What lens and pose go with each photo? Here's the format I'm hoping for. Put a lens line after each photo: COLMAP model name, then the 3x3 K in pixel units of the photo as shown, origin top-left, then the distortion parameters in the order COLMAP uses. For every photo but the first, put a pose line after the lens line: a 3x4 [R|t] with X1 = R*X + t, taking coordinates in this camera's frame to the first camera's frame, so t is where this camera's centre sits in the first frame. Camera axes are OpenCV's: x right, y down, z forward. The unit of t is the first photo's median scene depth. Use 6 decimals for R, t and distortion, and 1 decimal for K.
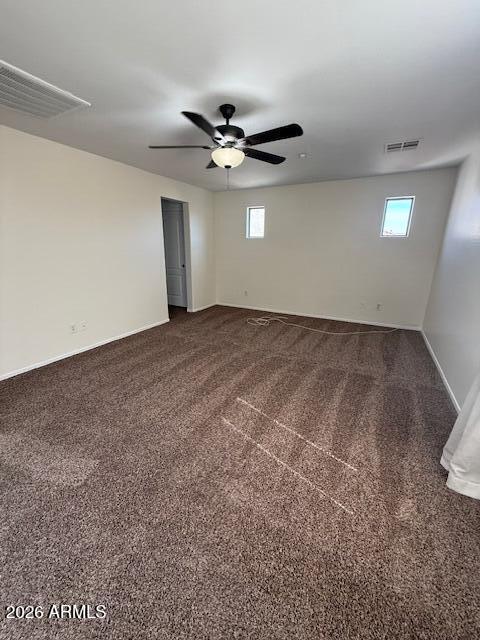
lens RADIAL K [[256.3, 0, 240.0], [0, 256.3, 319.3], [0, 0, 1]] dist [0.008698, -0.001404]
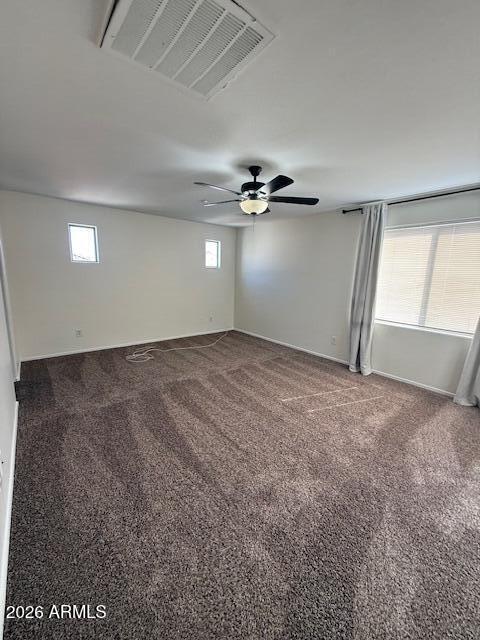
lens RADIAL K [[256.3, 0, 239.2], [0, 256.3, 321.5], [0, 0, 1]] dist [0.008698, -0.001404]
pose [[0.398292, -0.170881, 0.901201, -0.767941], [0.232754, 0.969165, 0.080901, -0.139795], [-0.887237, 0.177536, 0.425784, 0.400628]]
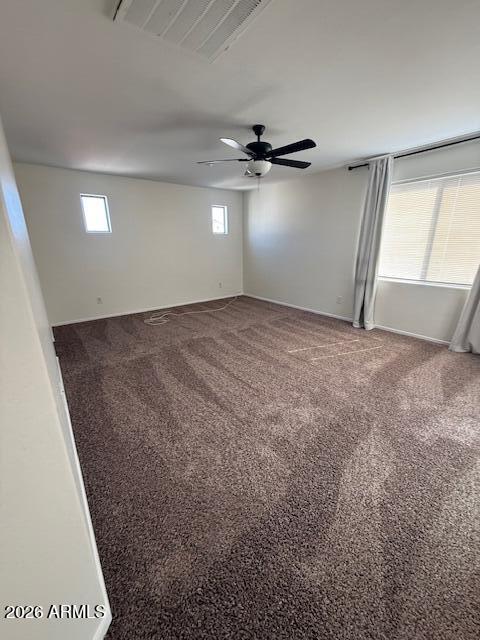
lens RADIAL K [[256.3, 0, 239.4], [0, 256.3, 319.4], [0, 0, 1]] dist [0.008698, -0.001404]
pose [[0.422725, -0.278384, 0.862442, -0.841165], [0.267815, 0.947522, 0.174577, -0.109377], [-0.865782, 0.157177, 0.475097, 0.374815]]
